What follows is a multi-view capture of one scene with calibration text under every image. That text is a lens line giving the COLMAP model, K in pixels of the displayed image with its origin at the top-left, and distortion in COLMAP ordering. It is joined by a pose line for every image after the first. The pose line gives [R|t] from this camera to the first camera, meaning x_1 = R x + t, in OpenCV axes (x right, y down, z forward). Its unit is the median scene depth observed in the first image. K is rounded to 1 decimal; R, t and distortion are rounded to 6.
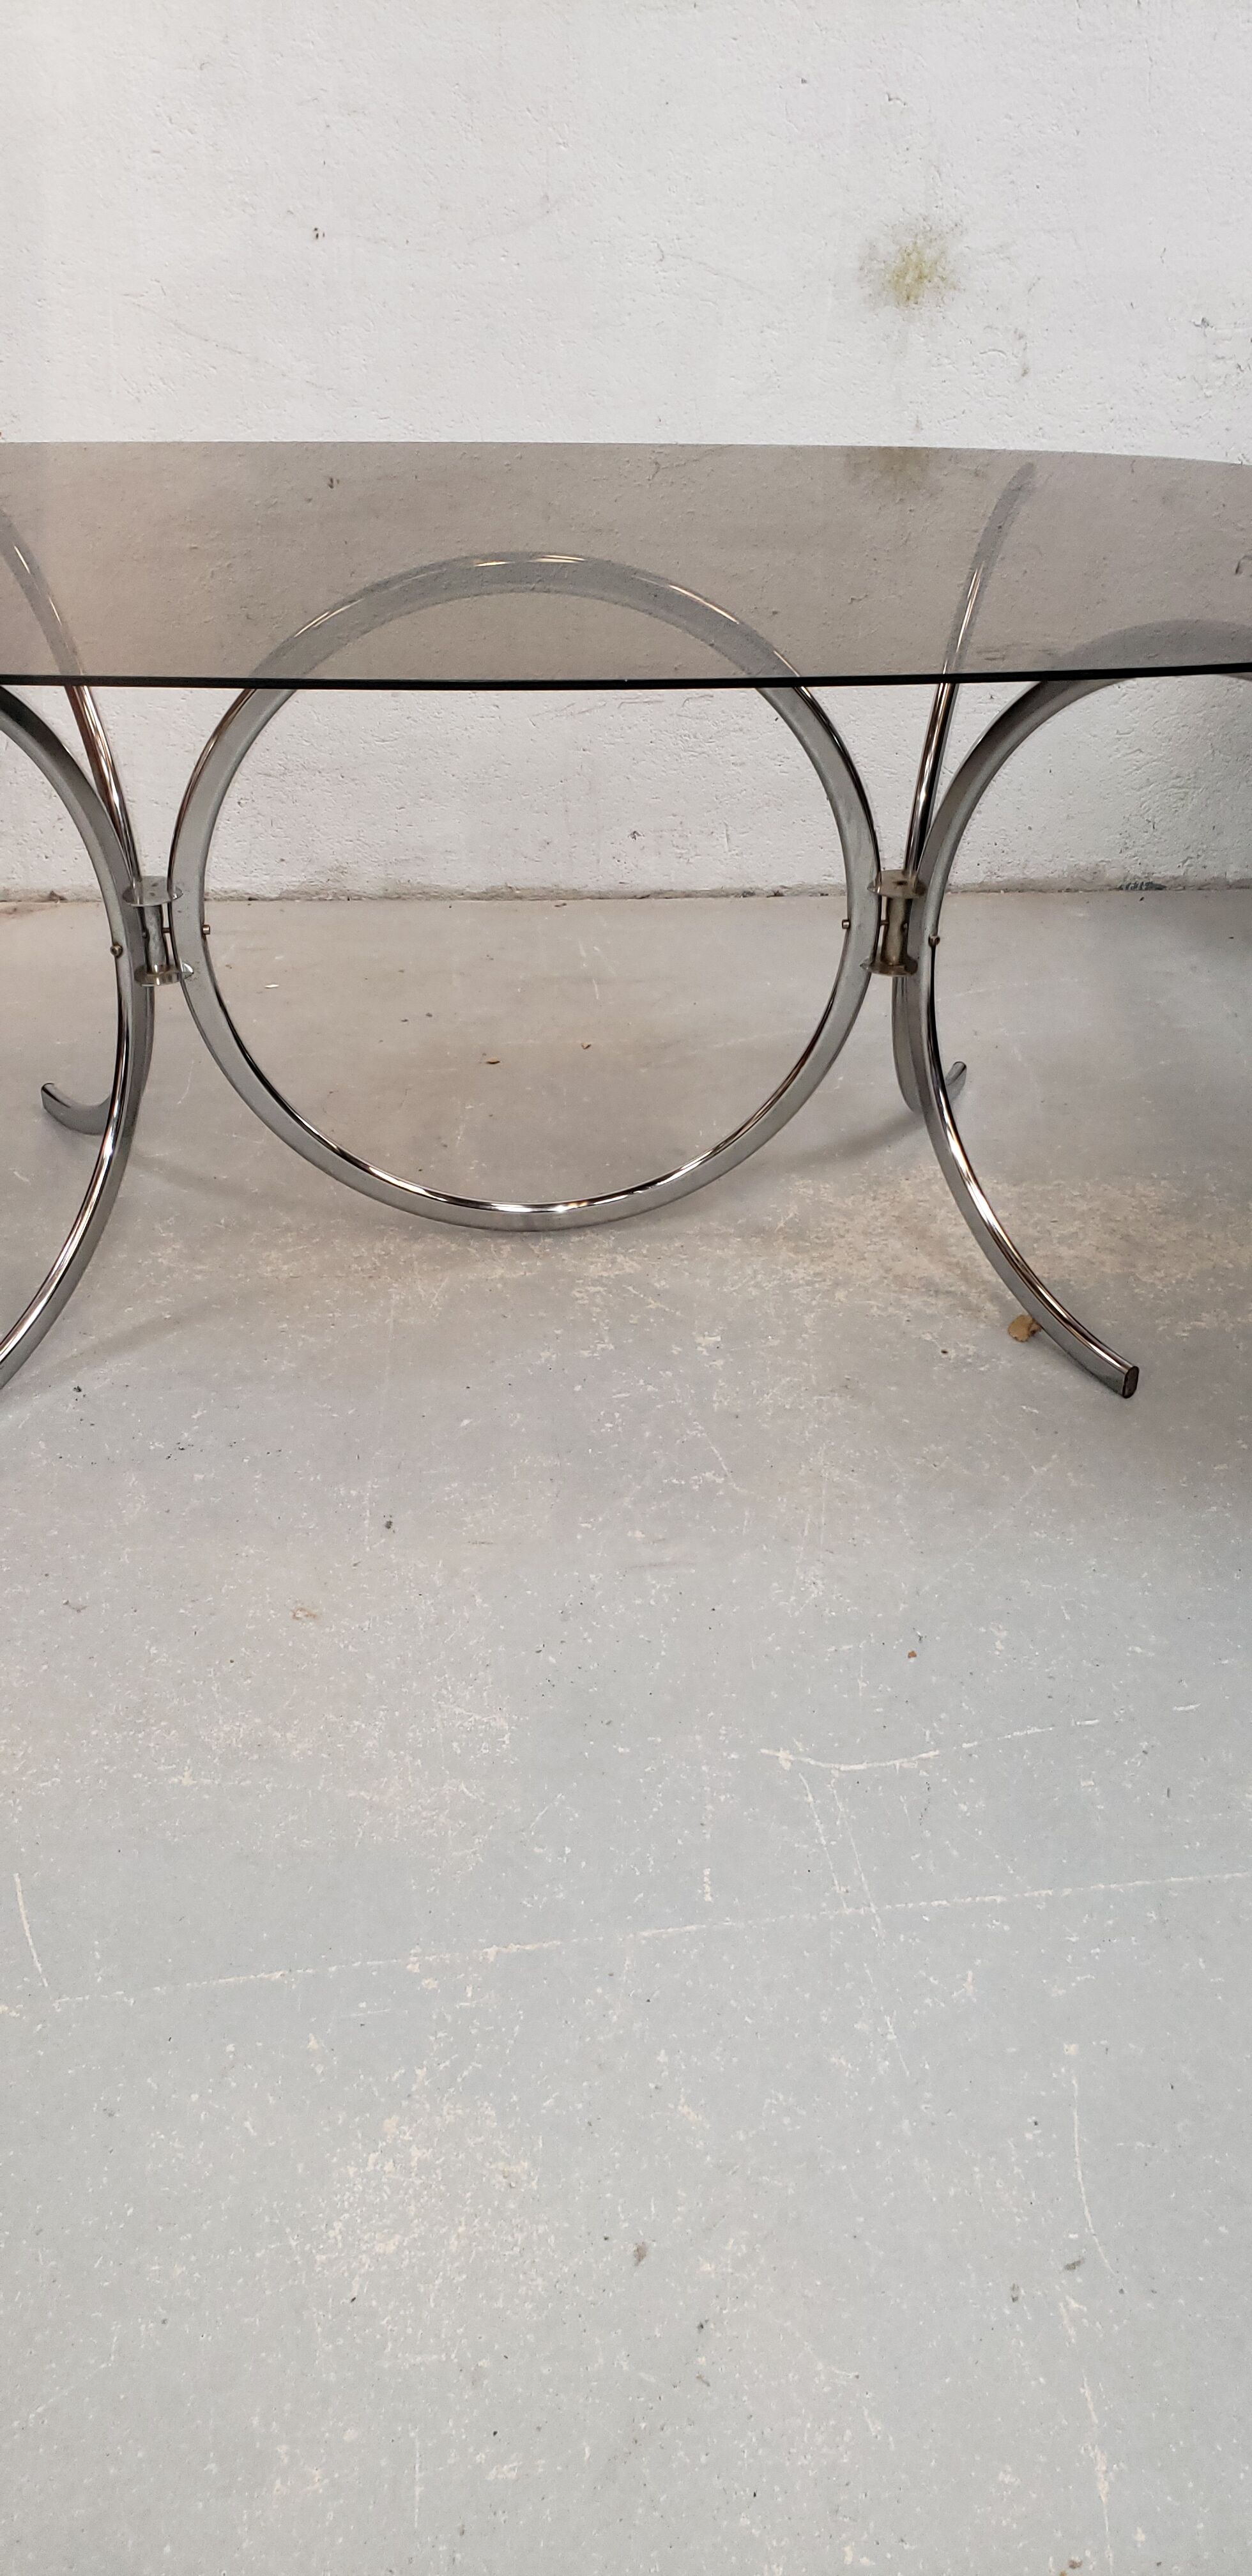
lens RADIAL K [[1953.2, 0, 643.7], [0, 1953.2, 1305.9], [0, 0, 1]] dist [0.034460, -0.015650]
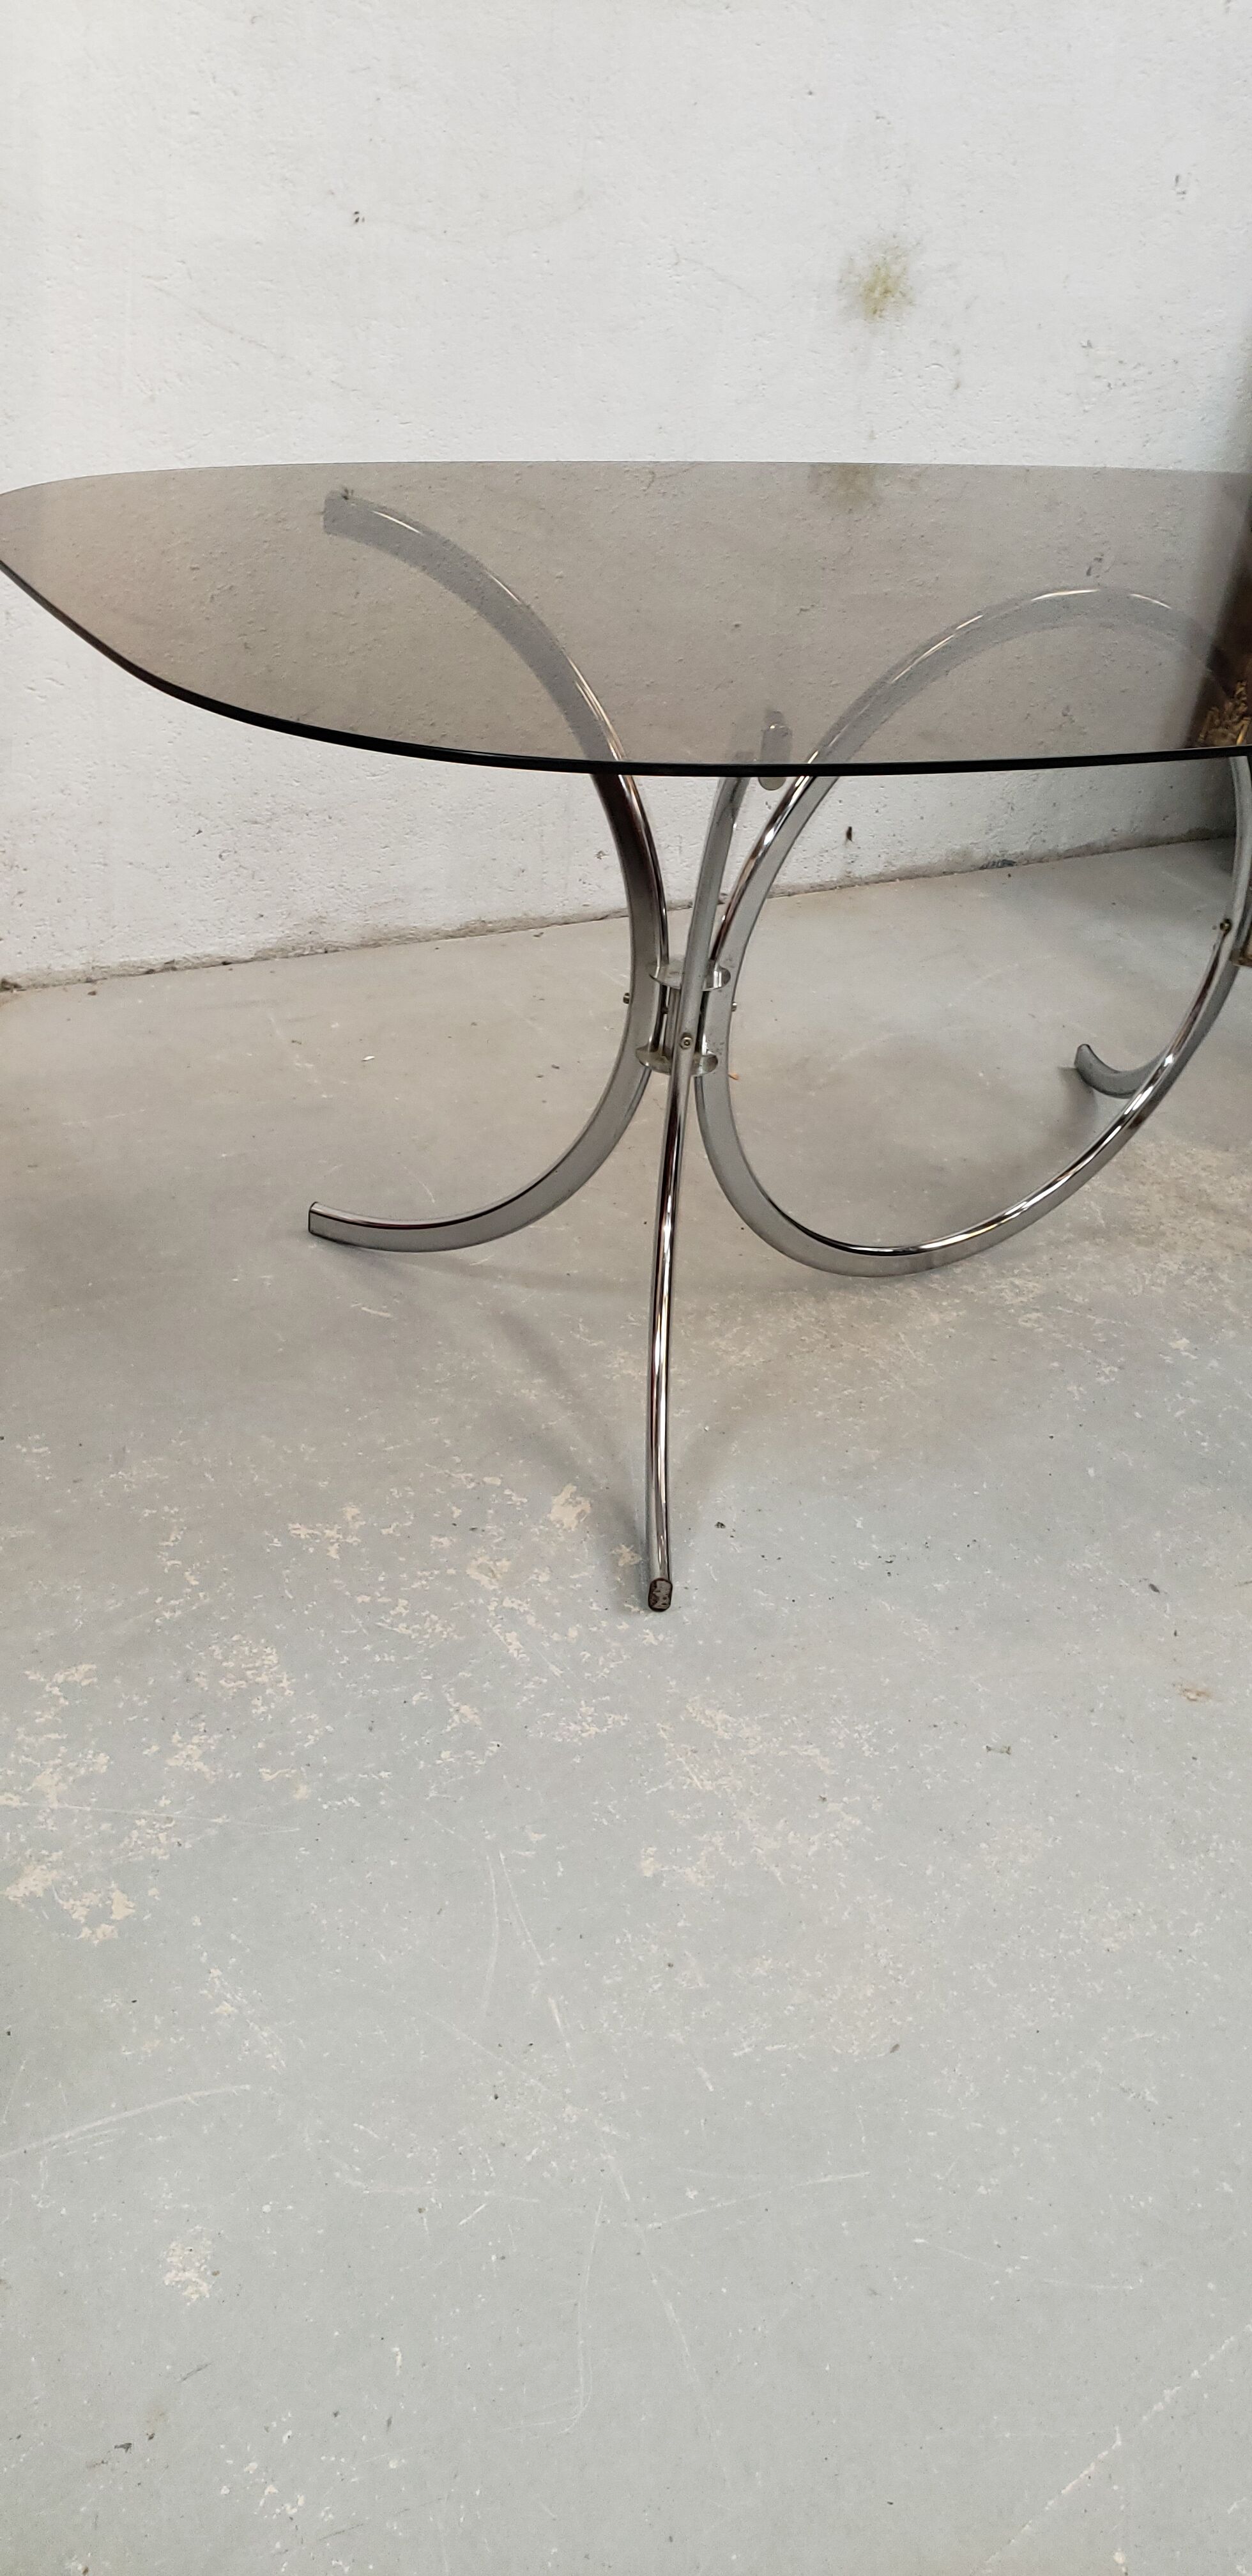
lens RADIAL K [[1953.2, 0, 613.1], [0, 1953.2, 1283.0], [0, 0, 1]] dist [0.034460, -0.015650]
pose [[0.886605, -0.175128, 0.428091, -0.522698], [0.174044, 0.983841, 0.042022, -0.085049], [-0.428533, 0.037250, 0.902758, 0.159753]]
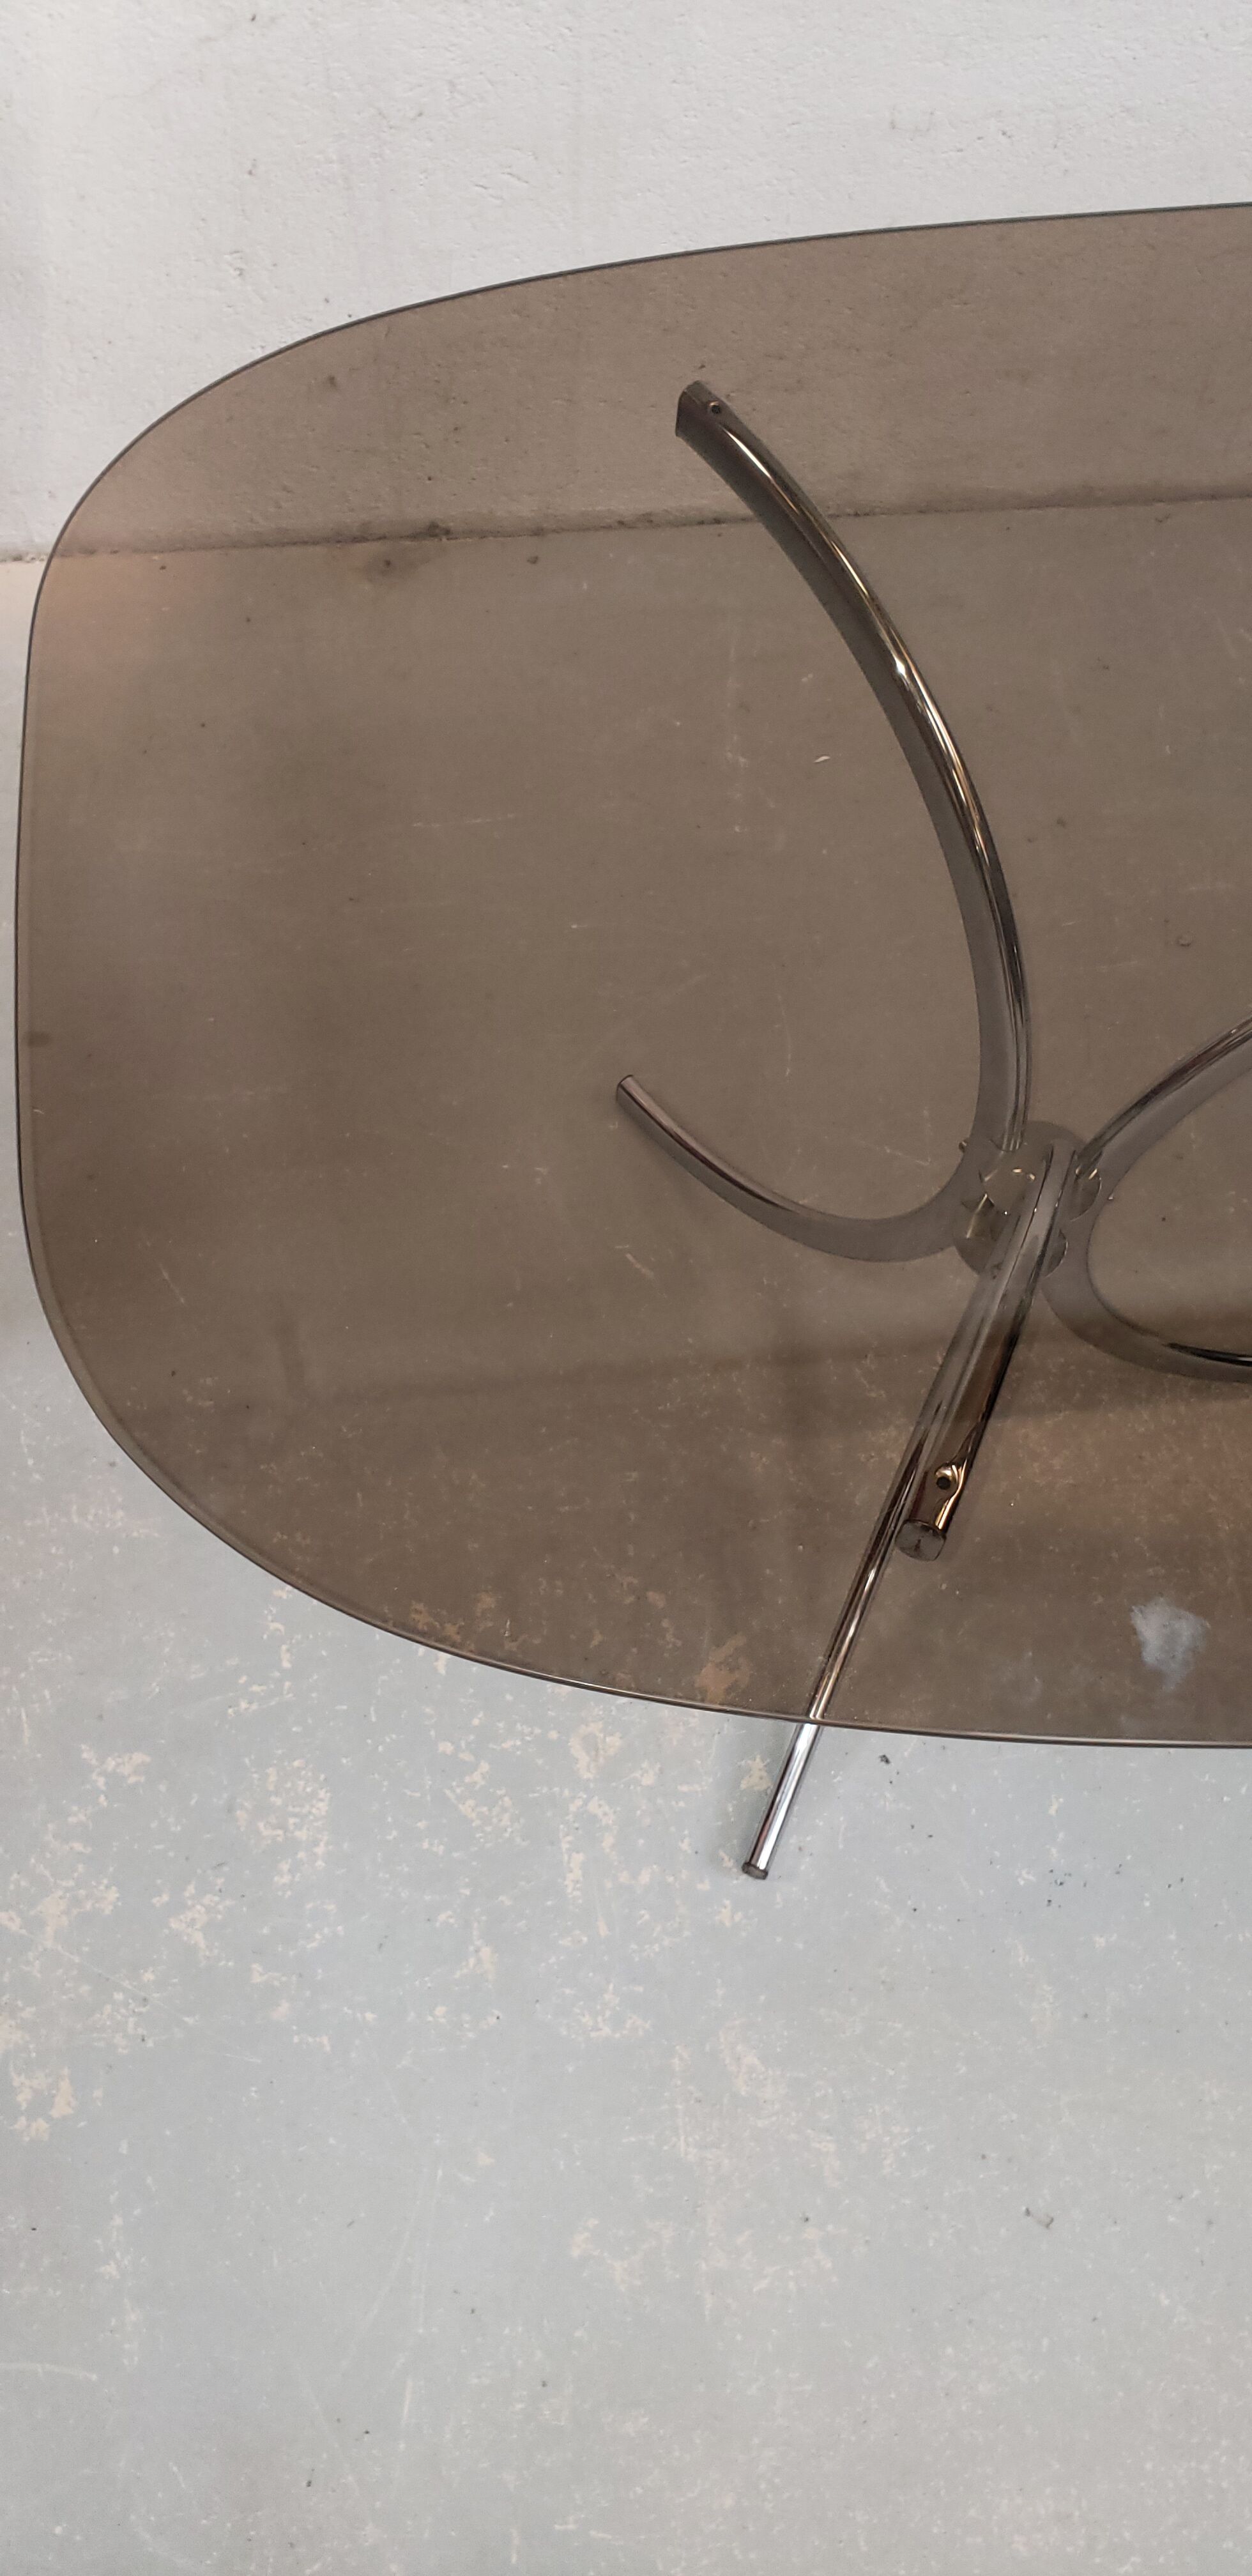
lens RADIAL K [[1953.2, 0, 645.3], [0, 1953.2, 1248.2], [0, 0, 1]] dist [0.034460, -0.015650]
pose [[0.998255, -0.025264, 0.053377, -0.313663], [-0.004758, 0.866523, 0.499114, -0.383439], [-0.058862, -0.498497, 0.864891, 0.335744]]
